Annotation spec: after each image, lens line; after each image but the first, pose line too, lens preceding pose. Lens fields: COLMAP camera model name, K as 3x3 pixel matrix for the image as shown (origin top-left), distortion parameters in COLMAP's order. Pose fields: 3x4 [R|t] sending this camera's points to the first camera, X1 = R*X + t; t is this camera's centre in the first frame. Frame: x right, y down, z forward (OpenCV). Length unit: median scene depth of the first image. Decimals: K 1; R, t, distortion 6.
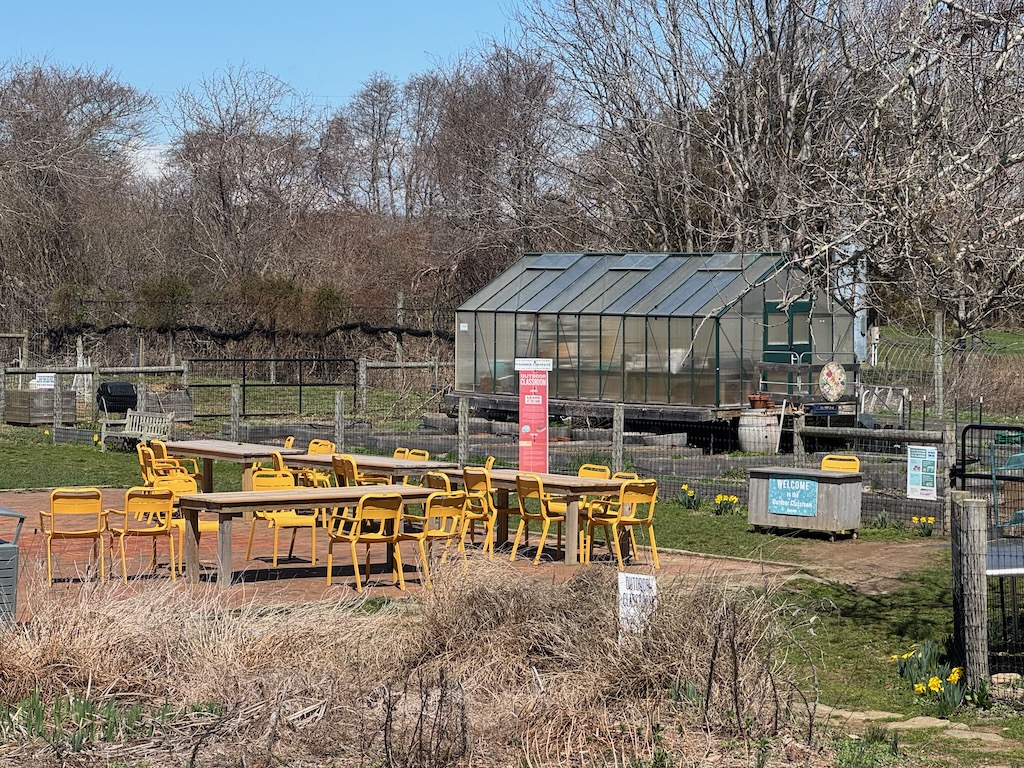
lens RADIAL K [[2710.0, 0, 511.3], [0, 2710.0, 384.1], [0, 0, 1]] dist [-0.047157, 0.000000]
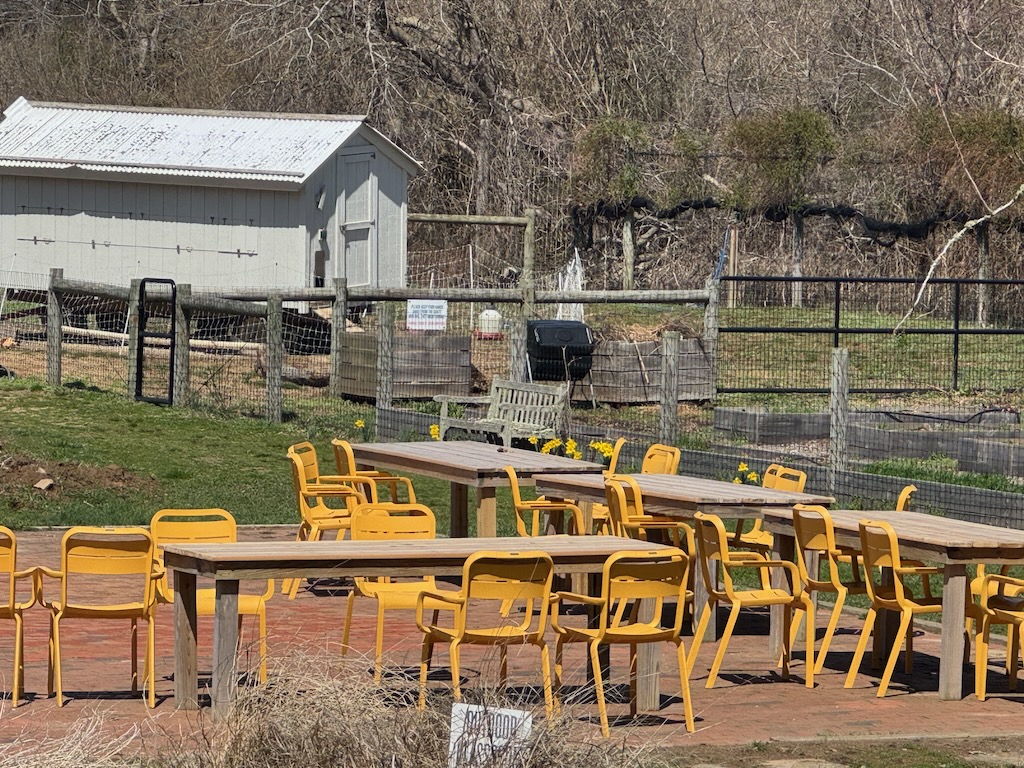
lens RADIAL K [[5725.2, 0, 511.7], [0, 5725.2, 384.8], [0, 0, 1]] dist [-0.637541, 0.000000]
pose [[0.972722, 0.019304, -0.231169, 0.105714], [-0.016629, 0.999770, 0.013517, -0.003350], [0.231377, -0.009304, 0.972820, -0.037427]]
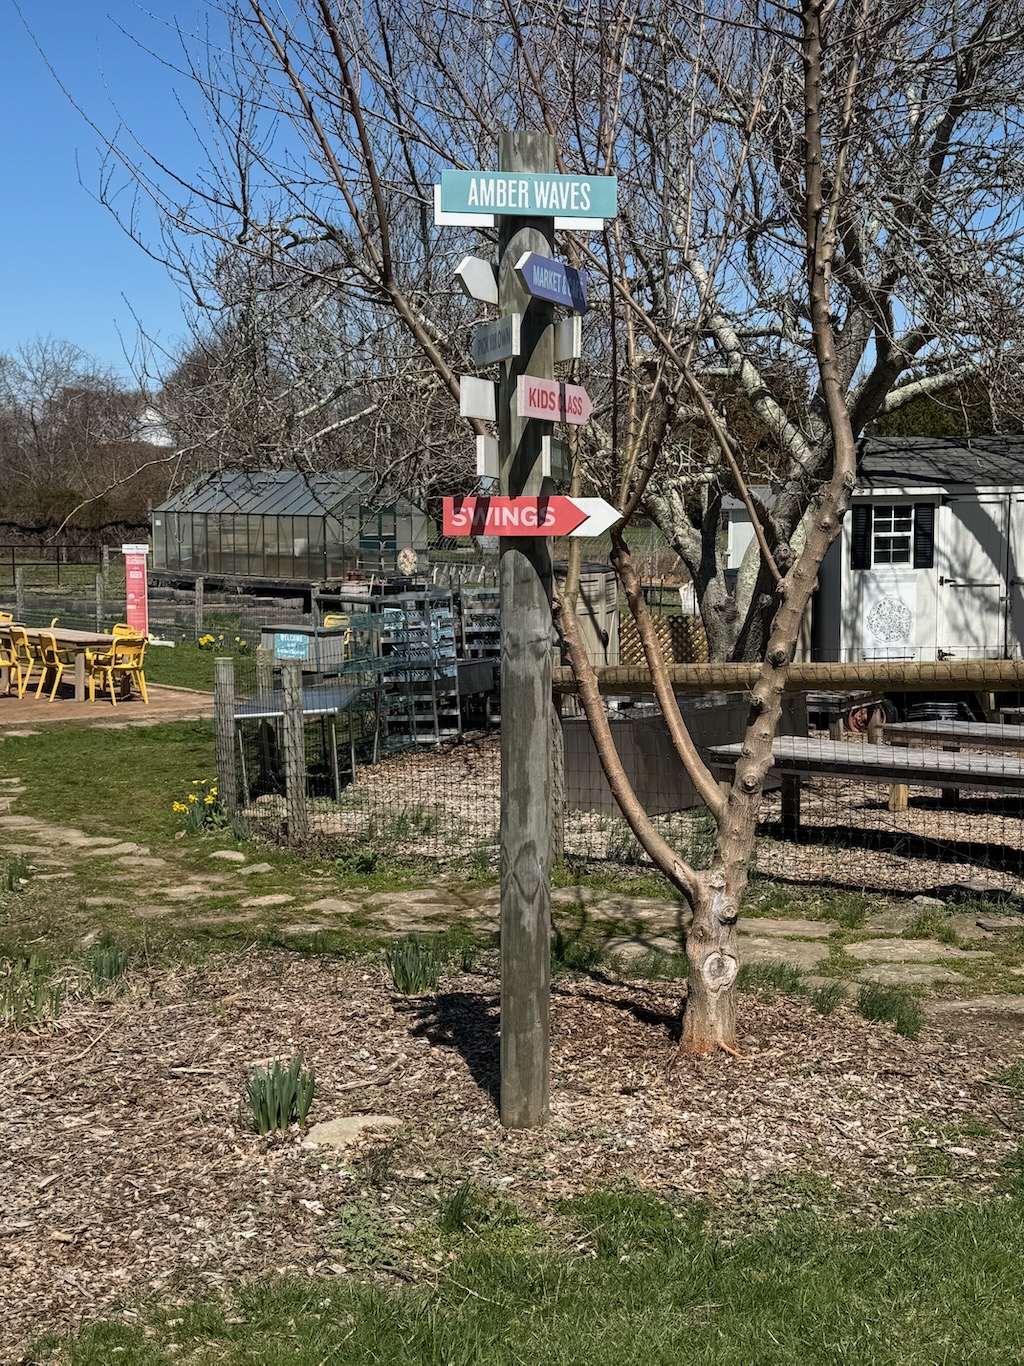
lens RADIAL K [[1753.9, 0, 521.9], [0, 1753.9, 681.6], [0, 0, 1]] dist [0.133159, 0.000000]
pose [[0.994311, -0.010167, 0.106027, 0.080616], [0.003034, 0.997733, 0.067225, 0.000144], [-0.106470, -0.066521, 0.992088, 0.071307]]
